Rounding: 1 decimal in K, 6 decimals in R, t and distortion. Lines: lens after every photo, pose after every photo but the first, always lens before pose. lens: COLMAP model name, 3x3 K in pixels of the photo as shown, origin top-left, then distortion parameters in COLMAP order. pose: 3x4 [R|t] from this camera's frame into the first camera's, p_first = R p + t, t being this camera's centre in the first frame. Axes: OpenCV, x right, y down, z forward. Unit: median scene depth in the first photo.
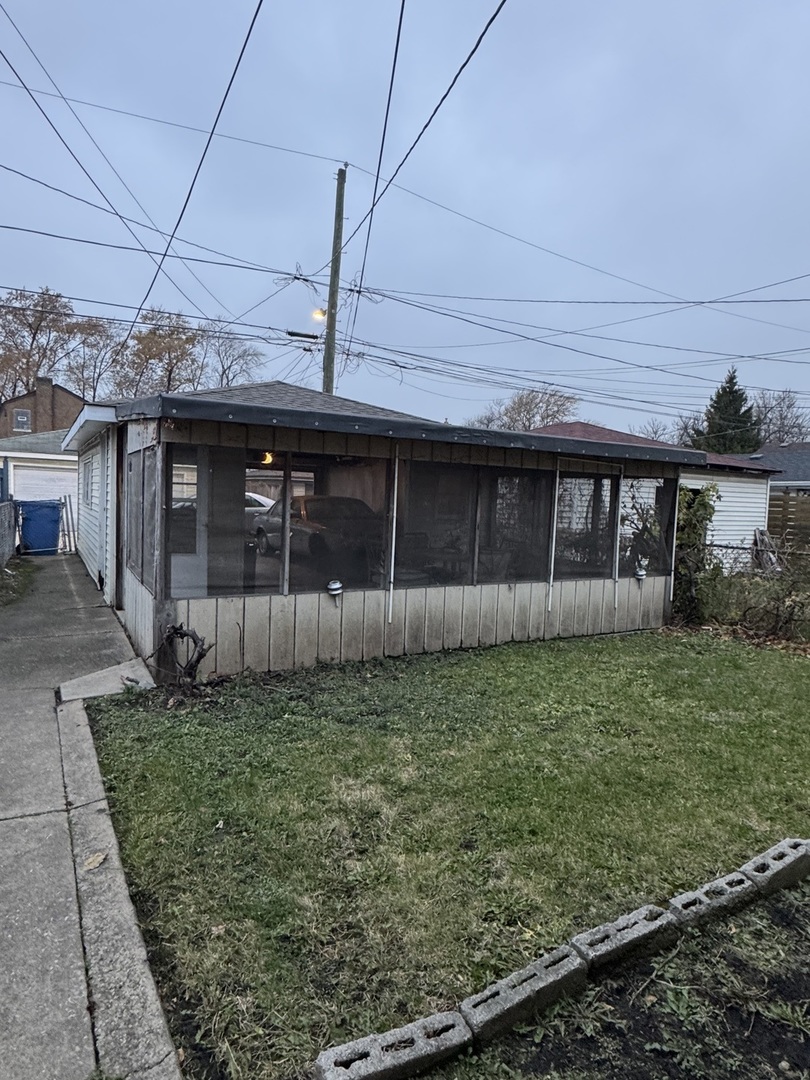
lens RADIAL K [[628.6, 0, 408.2], [0, 628.6, 541.2], [0, 0, 1]] dist [0.000376, -0.000417]
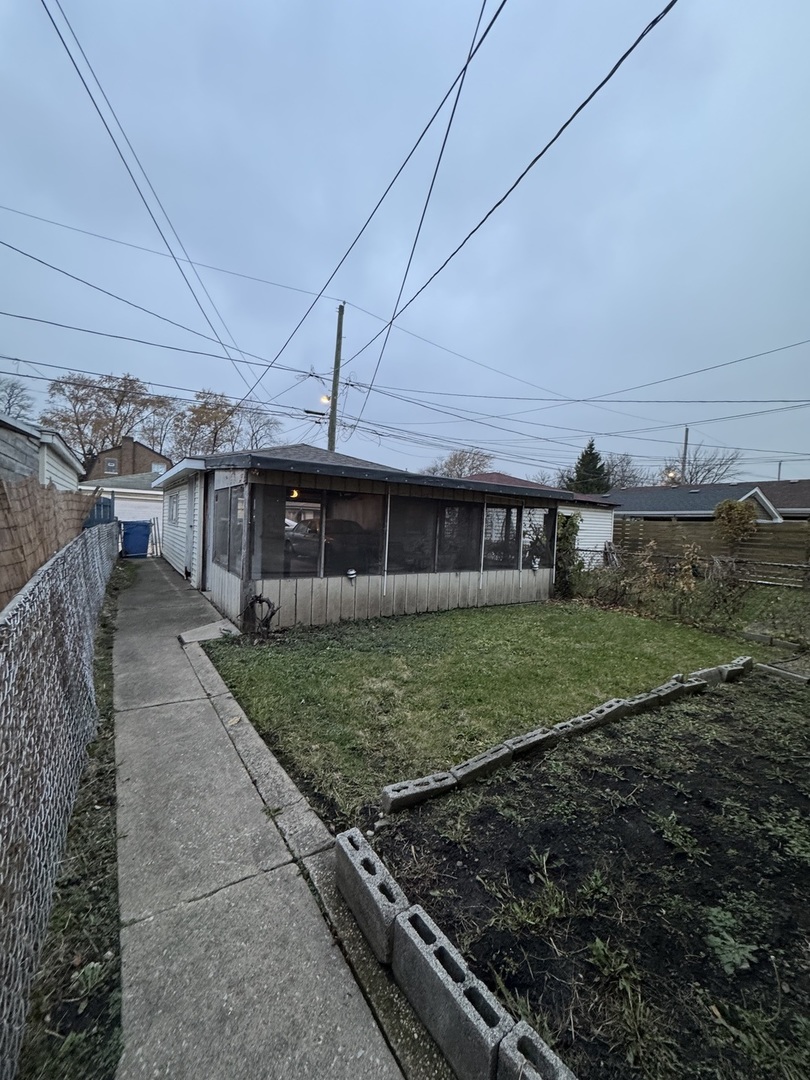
lens RADIAL K [[430.7, 0, 408.6], [0, 430.7, 542.1], [0, 0, 1]] dist [-0.000690, -0.000008]
pose [[0.997499, 0.001537, 0.070658, -0.053298], [0.000077, 0.999739, -0.022839, 0.020059], [-0.070674, 0.022787, 0.997239, -0.132410]]
